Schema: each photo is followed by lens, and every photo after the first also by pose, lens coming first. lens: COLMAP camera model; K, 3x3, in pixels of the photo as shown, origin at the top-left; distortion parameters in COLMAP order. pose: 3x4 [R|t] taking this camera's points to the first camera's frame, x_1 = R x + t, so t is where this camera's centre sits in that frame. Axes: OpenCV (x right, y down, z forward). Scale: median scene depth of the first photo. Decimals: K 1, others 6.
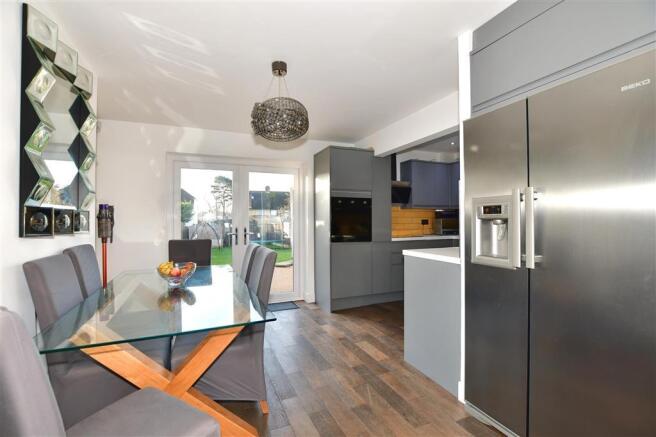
lens RADIAL K [[289.4, 0, 330.3], [0, 289.4, 219.3], [0, 0, 1]] dist [-0.033671, 0.006806]
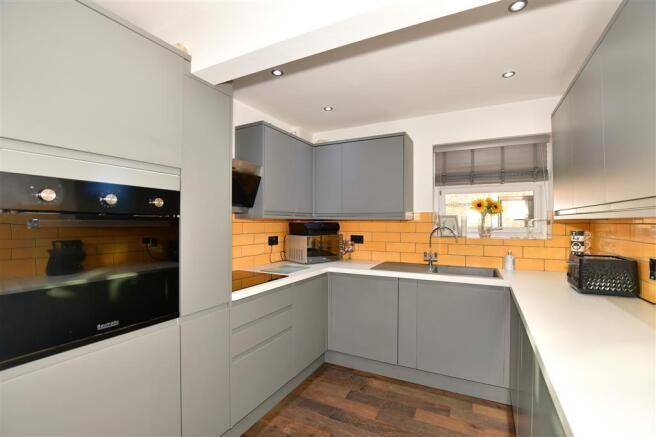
lens RADIAL K [[289.4, 0, 330.3], [0, 289.4, 219.3], [0, 0, 1]] dist [-0.033671, 0.006806]
pose [[0.773789, 0.010049, 0.633364, 0.055594], [-0.006562, 0.999948, -0.007849, -0.031793], [-0.633410, 0.001918, 0.773814, 0.523427]]
